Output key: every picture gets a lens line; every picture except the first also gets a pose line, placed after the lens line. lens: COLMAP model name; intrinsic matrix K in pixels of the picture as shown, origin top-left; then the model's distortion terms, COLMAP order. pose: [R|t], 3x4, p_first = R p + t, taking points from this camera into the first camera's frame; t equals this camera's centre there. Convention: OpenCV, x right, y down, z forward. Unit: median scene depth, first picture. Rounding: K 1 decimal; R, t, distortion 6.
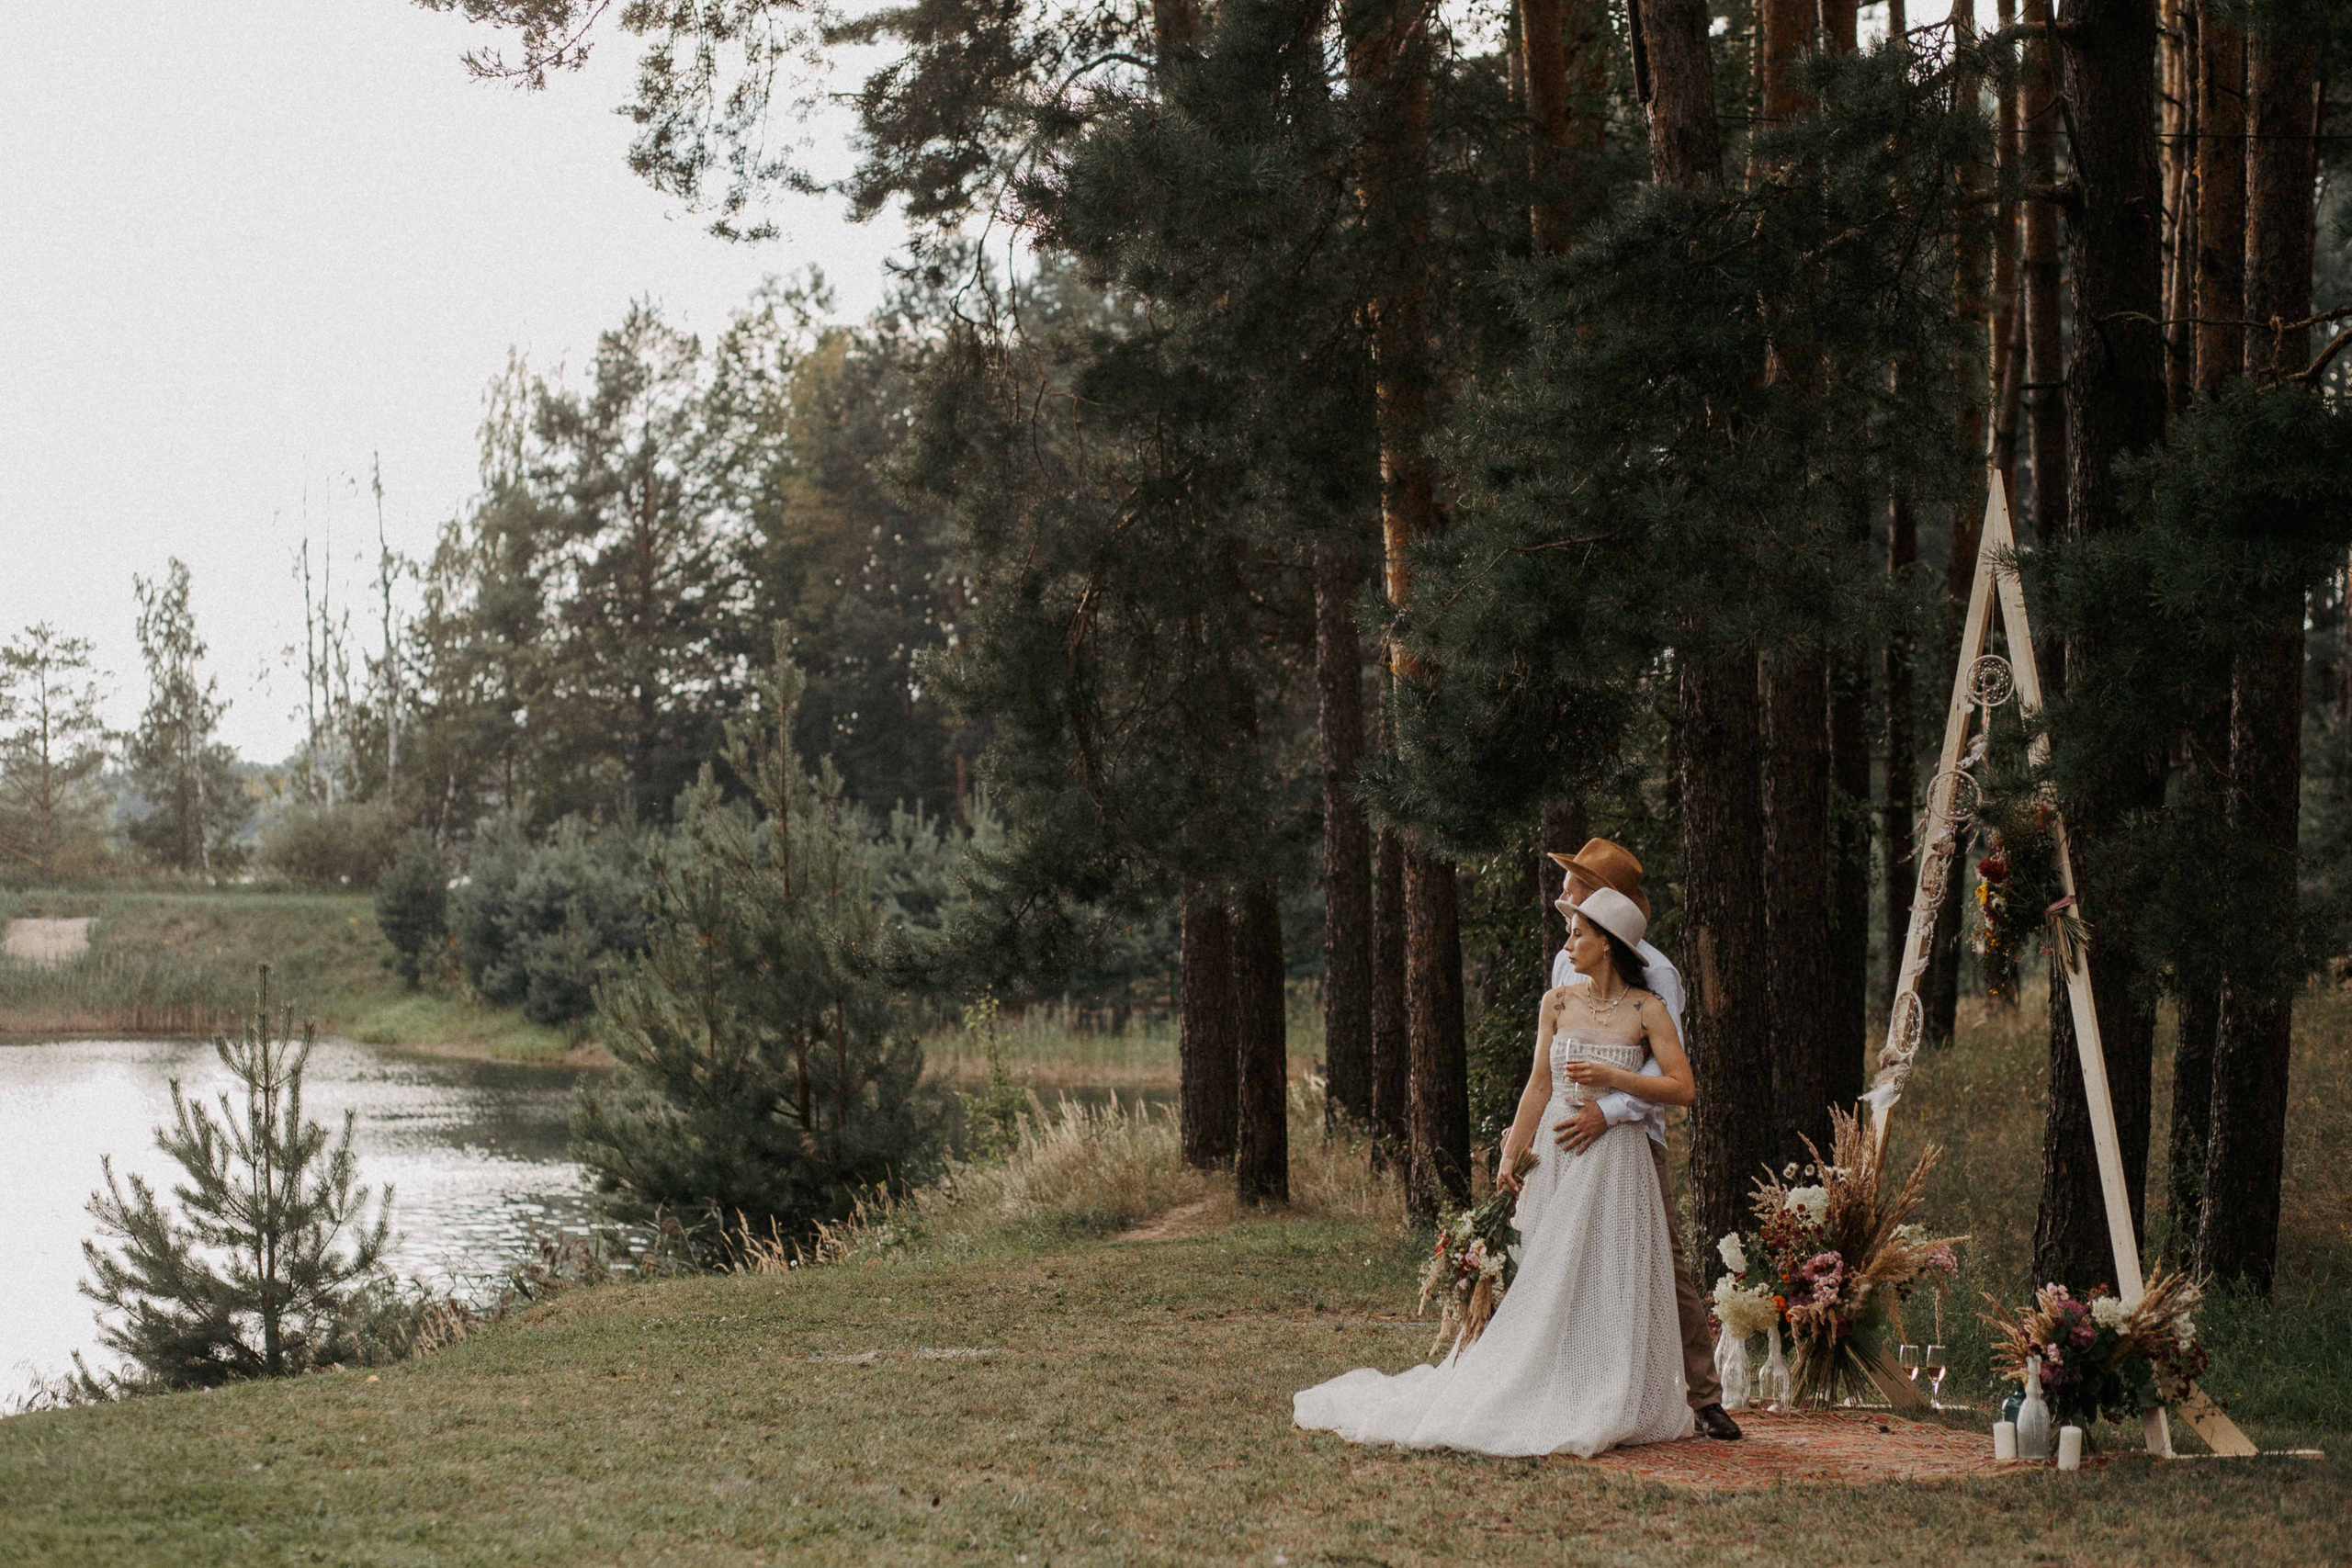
lens RADIAL K [[5743.0, 0, 1176.0], [0, 5743.0, 784.0], [0, 0, 1]] dist [-0.113759, -0.541491]
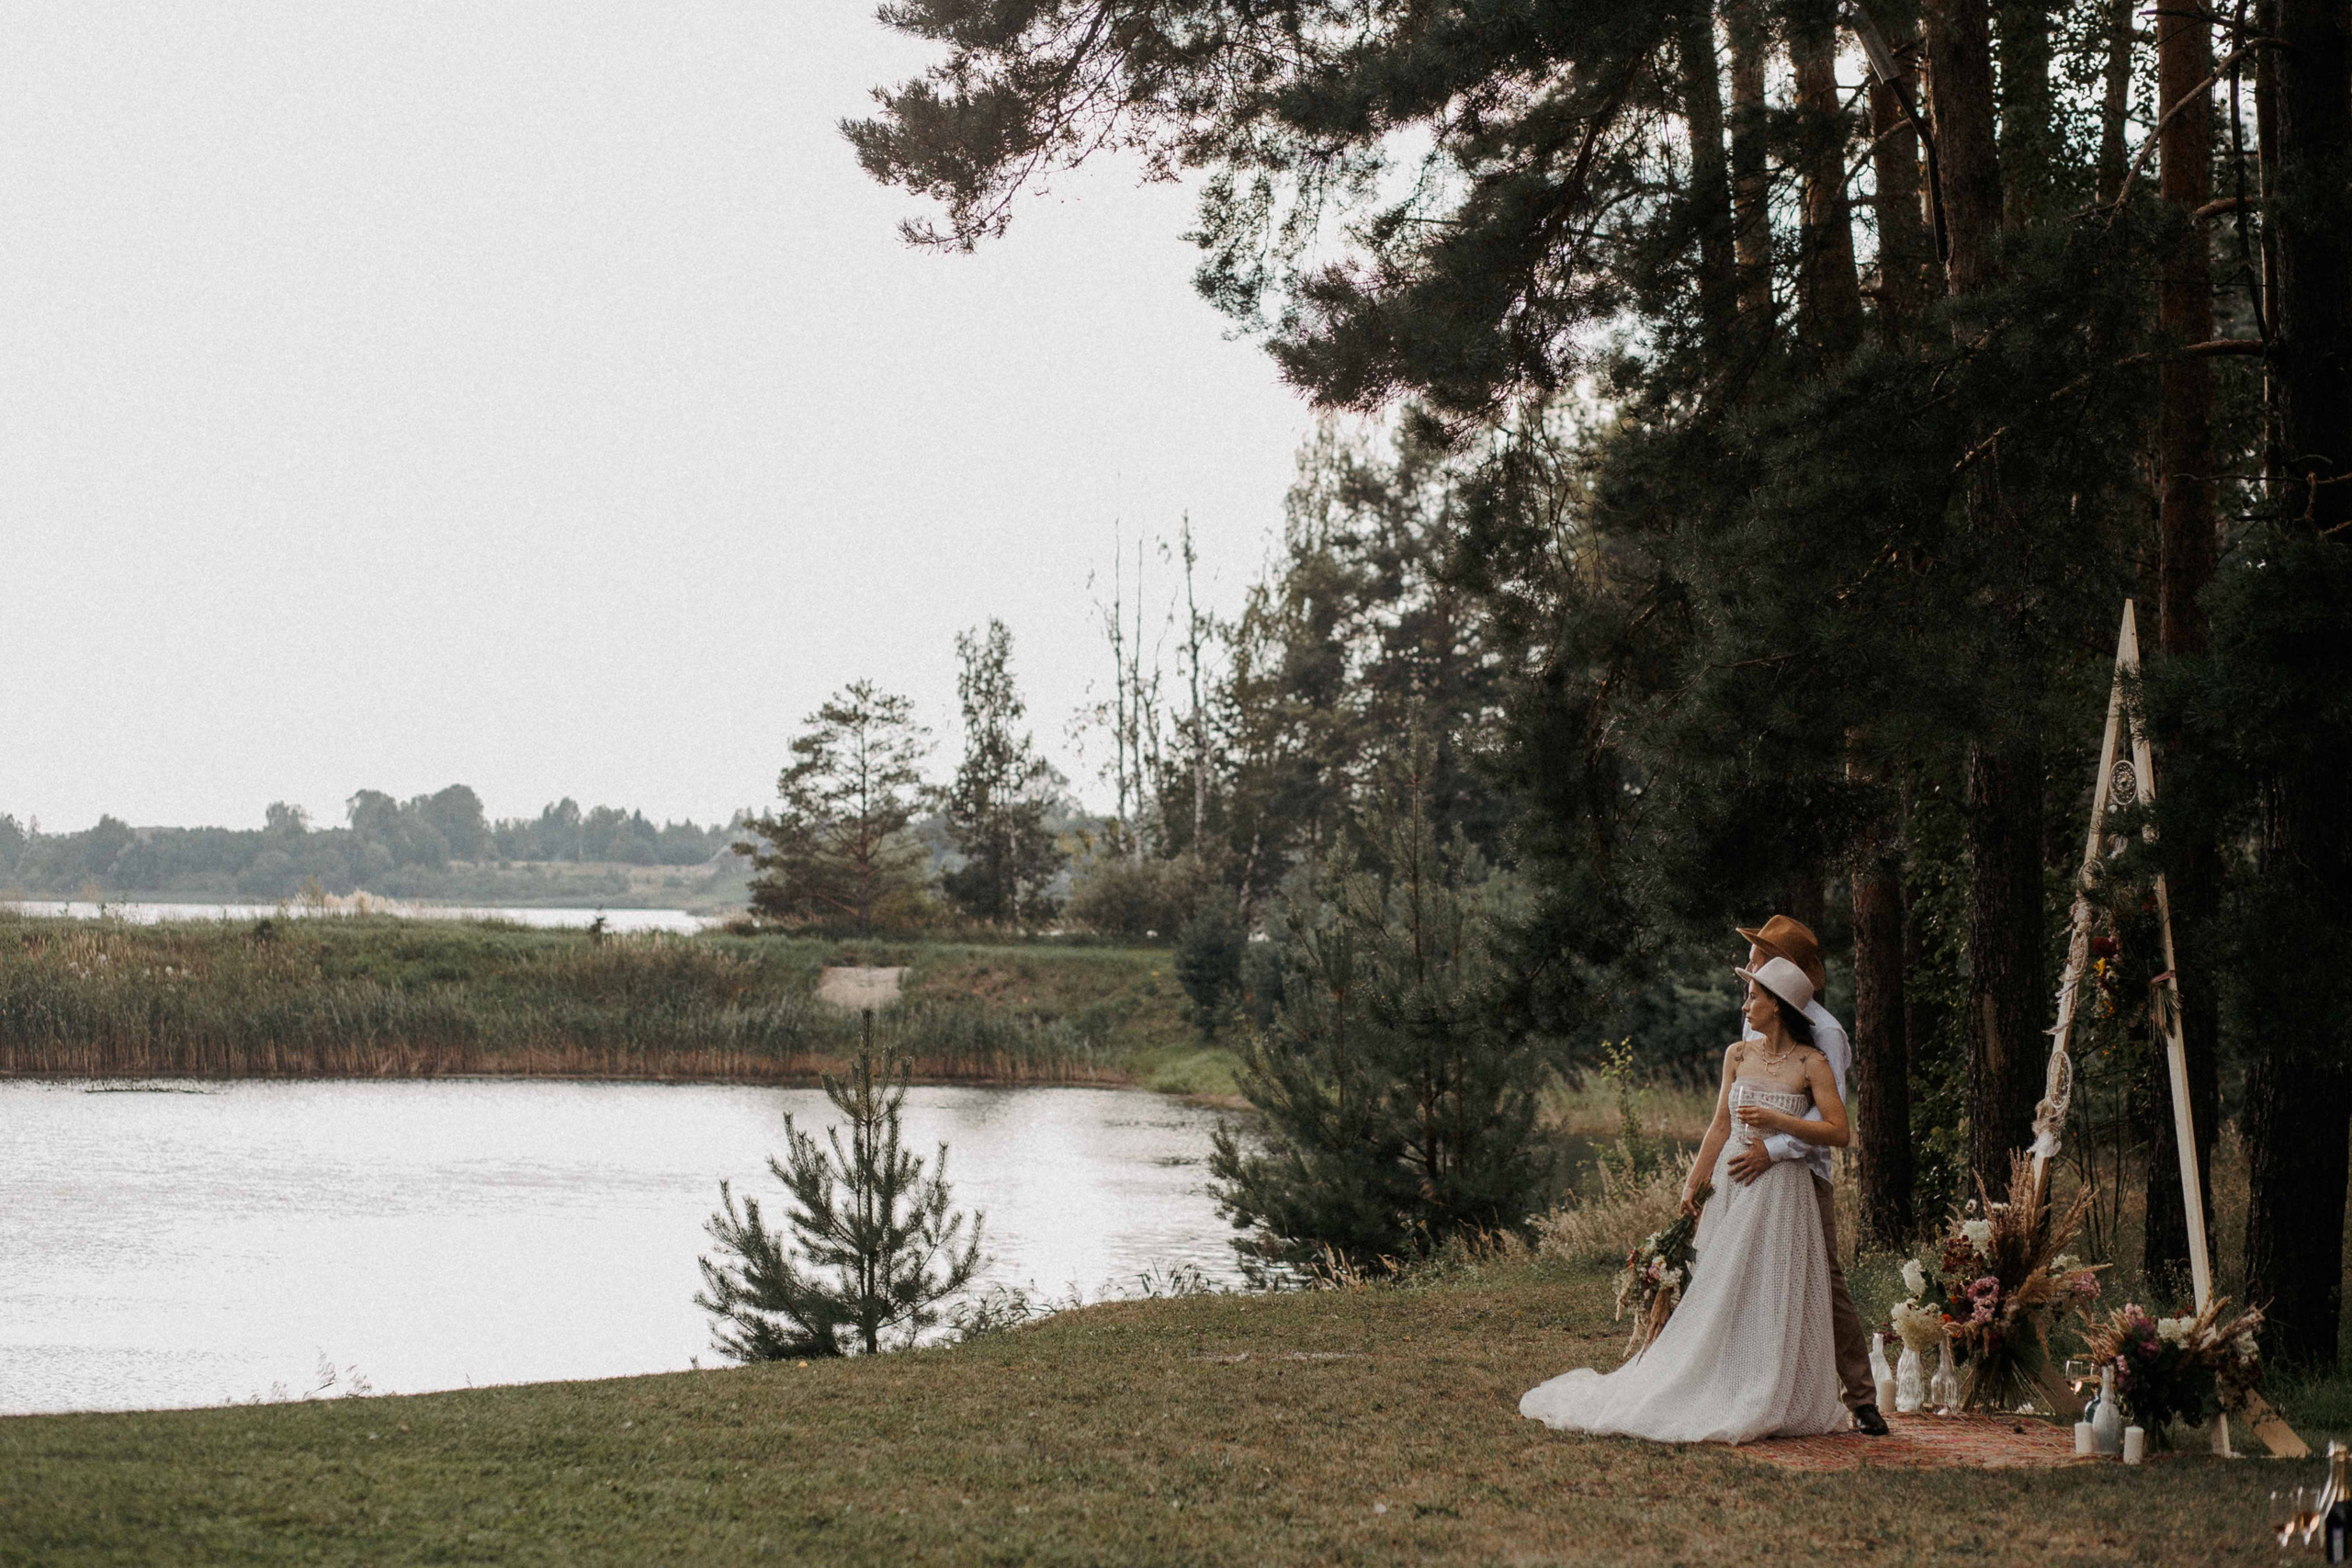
lens RADIAL K [[5624.7, 0, 1175.7], [0, 5624.7, 896.6], [0, 0, 1]] dist [0.060681, -4.429726]
pose [[0.990182, 0.014040, -0.139074, 0.087676], [-0.012788, 0.999869, 0.009891, -0.003072], [0.139195, -0.008016, 0.990233, -0.113002]]
